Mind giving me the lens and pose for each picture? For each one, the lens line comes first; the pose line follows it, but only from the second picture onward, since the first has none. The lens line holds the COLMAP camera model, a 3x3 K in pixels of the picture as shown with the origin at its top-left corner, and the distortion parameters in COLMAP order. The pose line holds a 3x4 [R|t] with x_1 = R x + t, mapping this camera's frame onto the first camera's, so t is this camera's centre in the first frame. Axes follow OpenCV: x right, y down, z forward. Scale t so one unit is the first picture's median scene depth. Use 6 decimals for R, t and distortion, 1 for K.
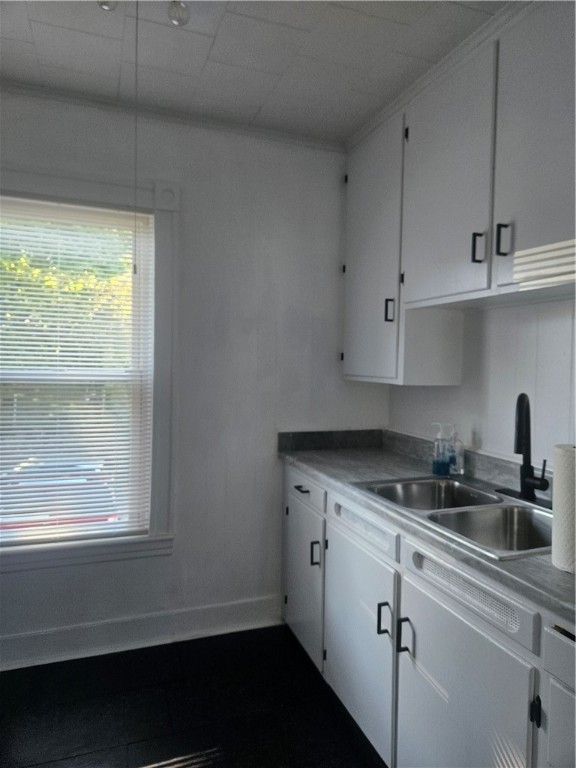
lens RADIAL K [[518.0, 0, 307.9], [0, 518.0, 382.7], [0, 0, 1]] dist [0.001399, -0.035902]
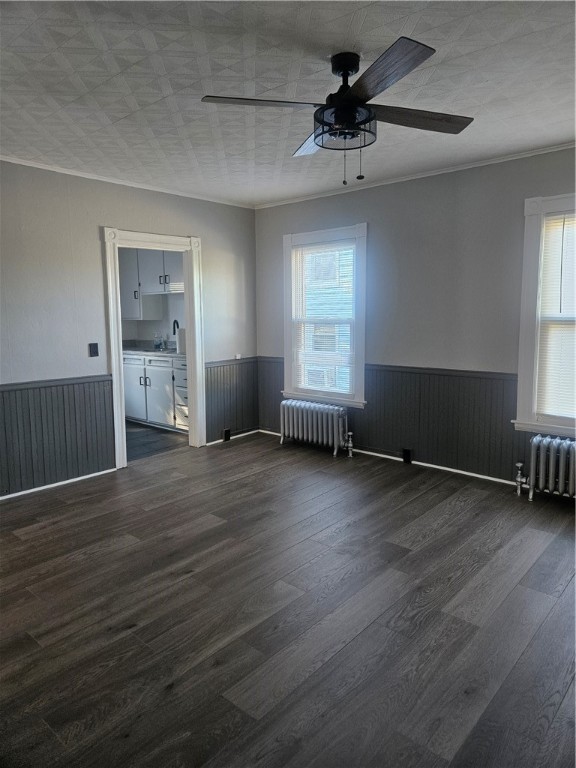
lens RADIAL K [[518.5, 0, 298.0], [0, 518.5, 376.6], [0, 0, 1]] dist [0.006700, -0.041458]
pose [[0.887077, -0.078275, 0.454936, -0.520111], [0.038895, 0.994688, 0.095301, 0.101771], [-0.459980, -0.066845, 0.885410, -2.662916]]
